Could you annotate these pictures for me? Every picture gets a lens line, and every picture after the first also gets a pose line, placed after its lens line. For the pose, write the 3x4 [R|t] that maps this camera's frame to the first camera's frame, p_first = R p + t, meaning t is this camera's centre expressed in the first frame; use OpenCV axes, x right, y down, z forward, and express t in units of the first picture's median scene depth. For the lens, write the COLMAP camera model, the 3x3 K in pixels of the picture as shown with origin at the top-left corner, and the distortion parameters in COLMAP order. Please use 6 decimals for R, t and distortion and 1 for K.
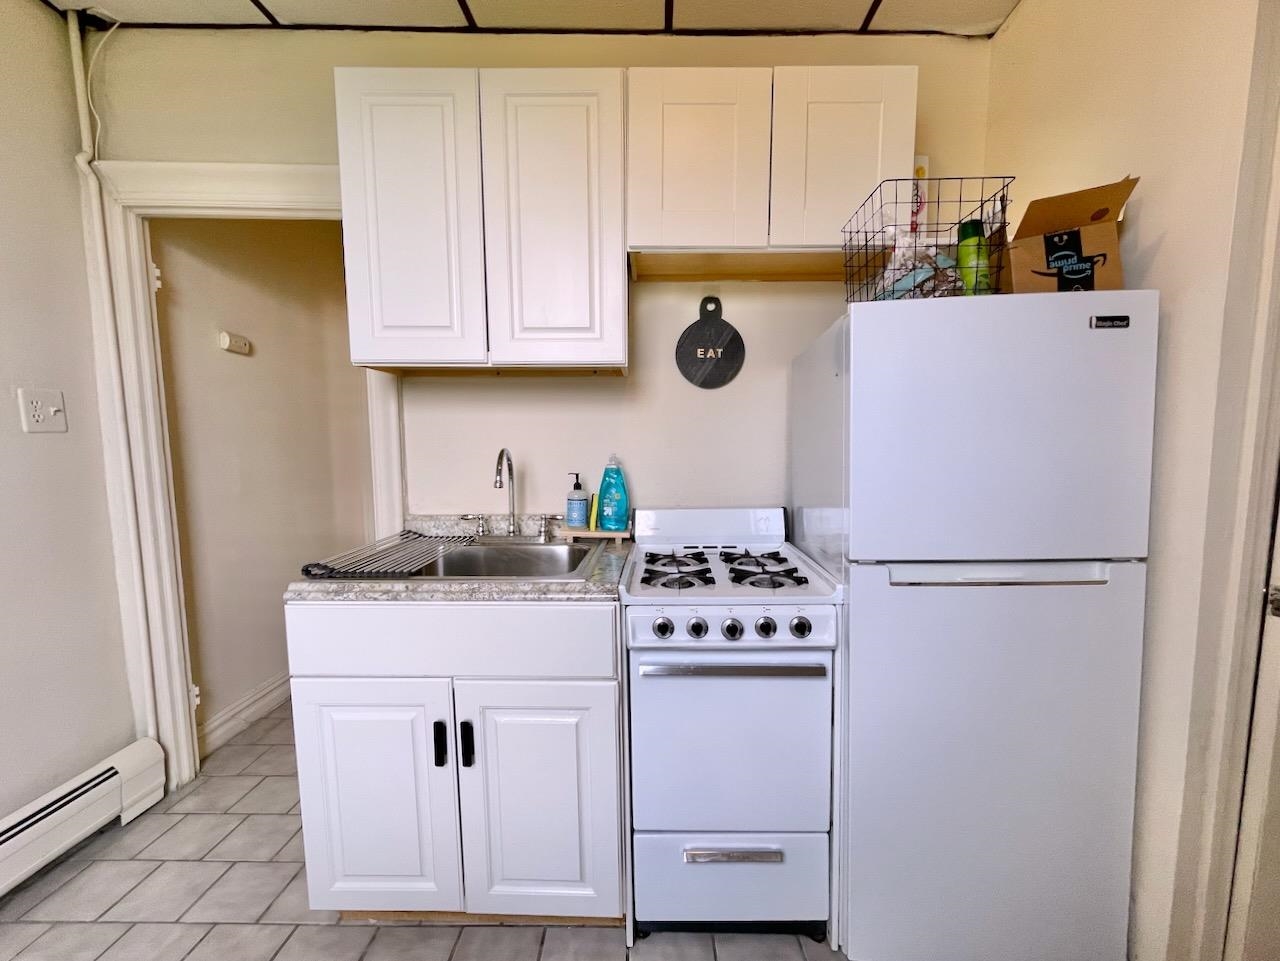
lens RADIAL K [[539.3, 0, 641.5], [0, 539.3, 496.9], [0, 0, 1]] dist [-0.002248, -0.000268]
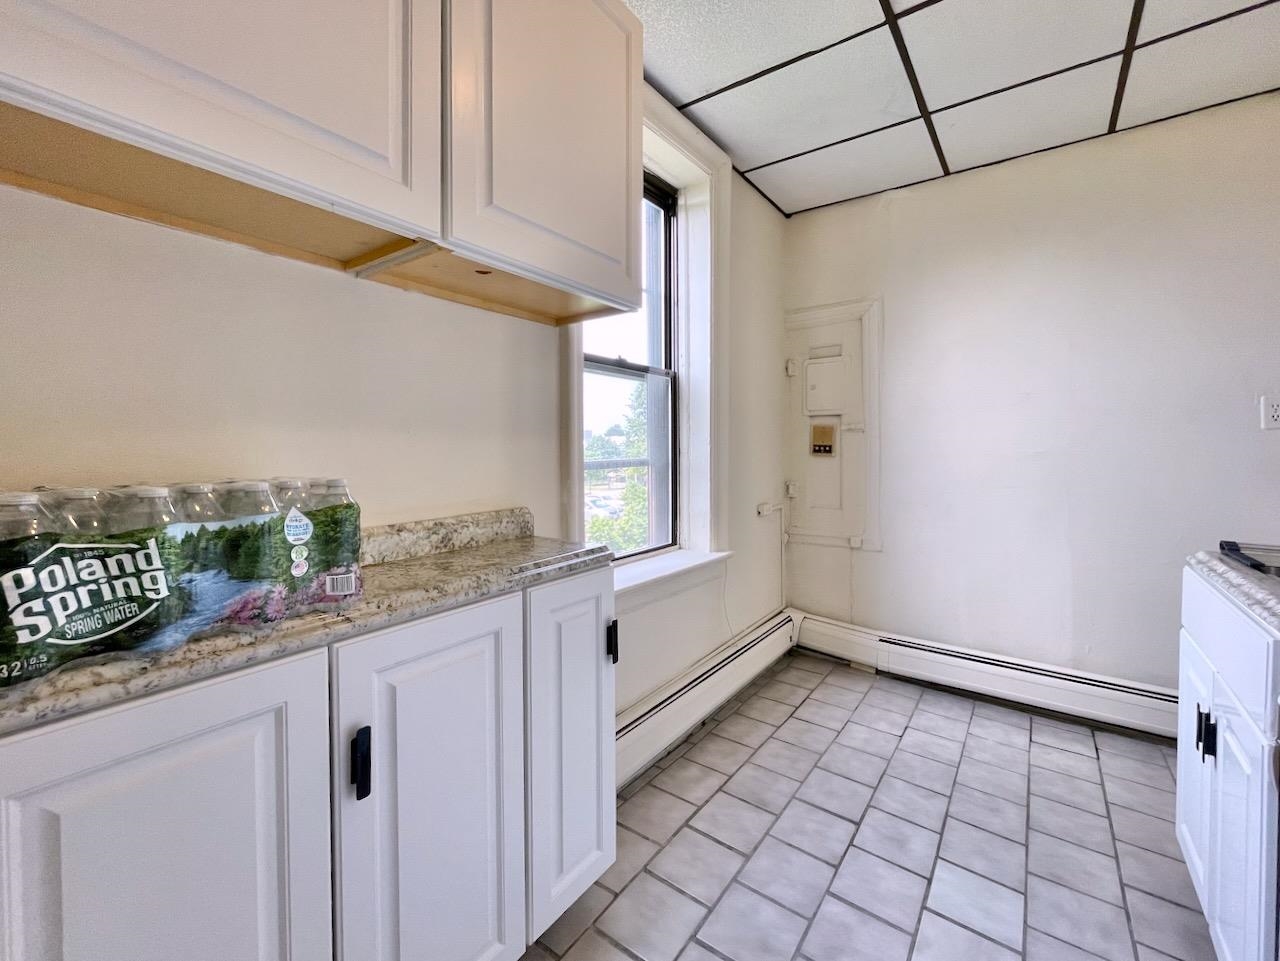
lens RADIAL K [[543.6, 0, 643.3], [0, 543.6, 454.0], [0, 0, 1]] dist [-0.001685, 0.000065]
pose [[-0.590590, 0.011619, -0.806888, 1.029663], [-0.085959, 0.993302, 0.077219, -0.038653], [0.802381, 0.114964, -0.585635, 0.693549]]
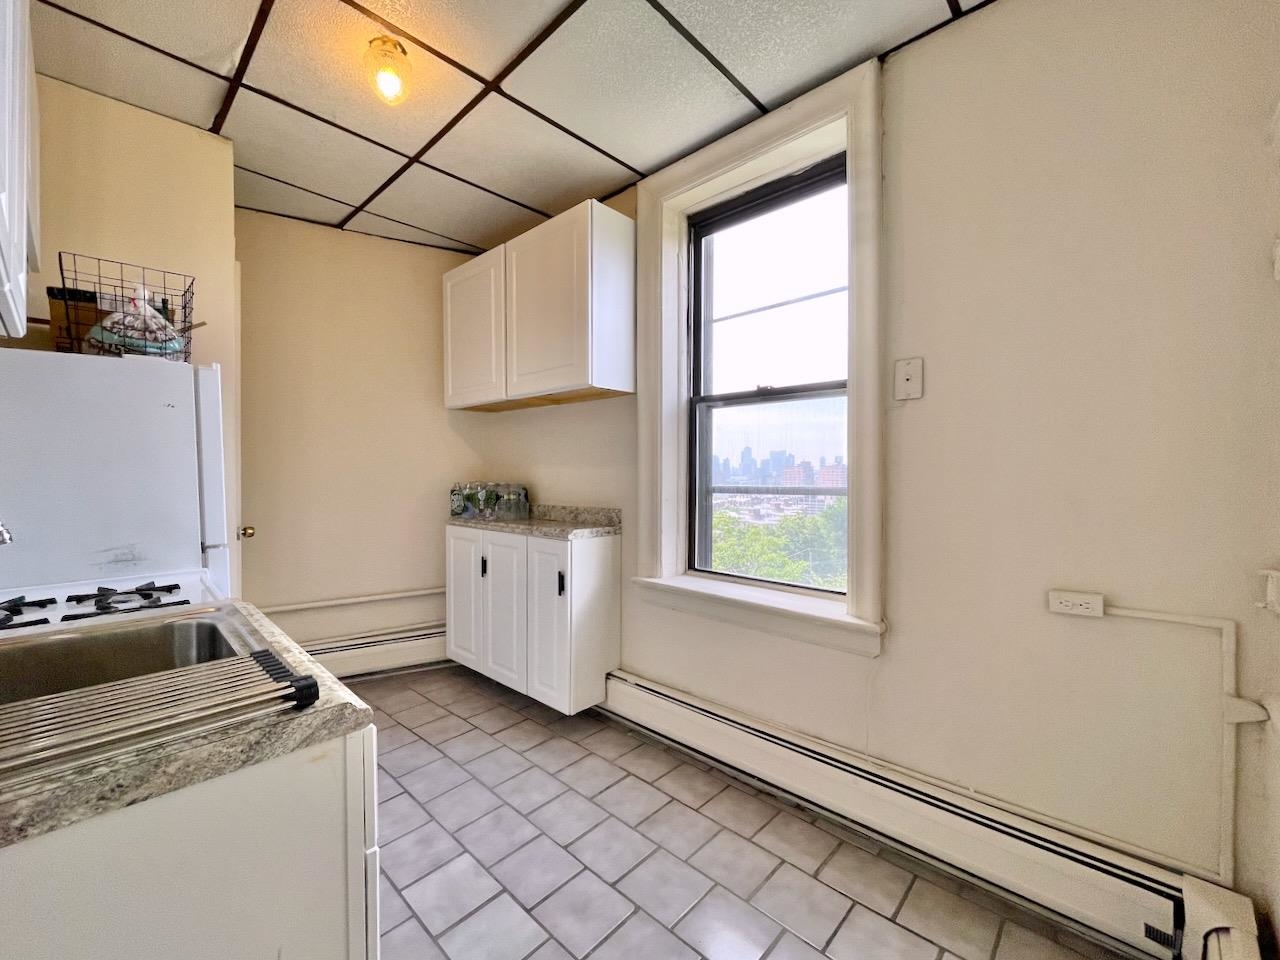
lens RADIAL K [[519.0, 0, 626.4], [0, 519.0, 483.0], [0, 0, 1]] dist [-0.000827, -0.000058]
pose [[-0.726106, -0.019288, 0.687313, -1.227678], [0.068562, 0.992593, 0.100287, -0.097156], [-0.684156, 0.119943, -0.719405, 1.166937]]
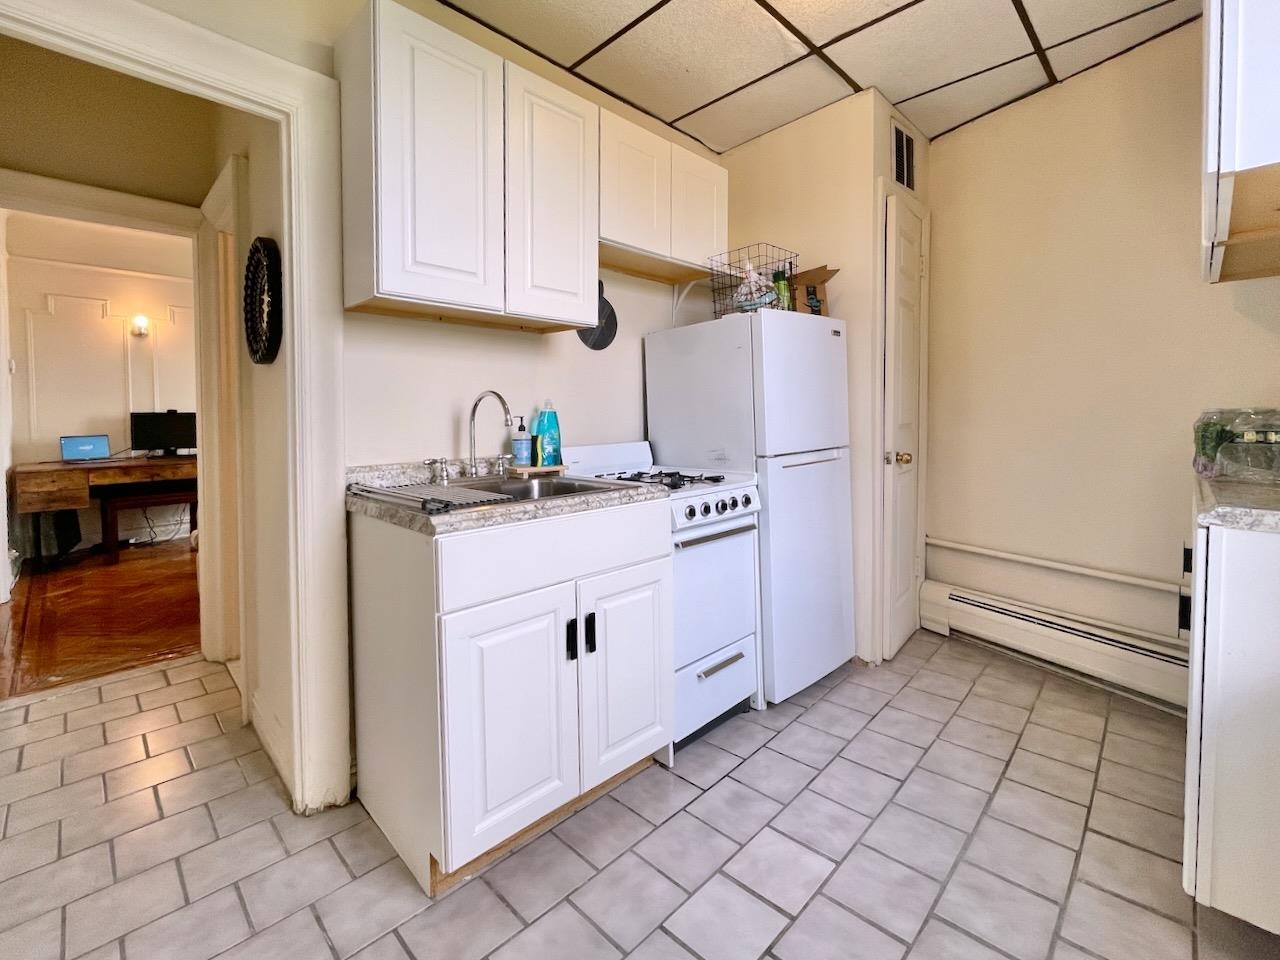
lens RADIAL K [[571.9, 0, 646.0], [0, 571.9, 433.8], [0, 0, 1]] dist [-0.006572, -0.000966]
pose [[0.693049, -0.029355, 0.720292, -1.116236], [0.083426, 0.995723, -0.039690, 0.083897], [-0.716047, 0.087598, 0.692534, 0.012524]]
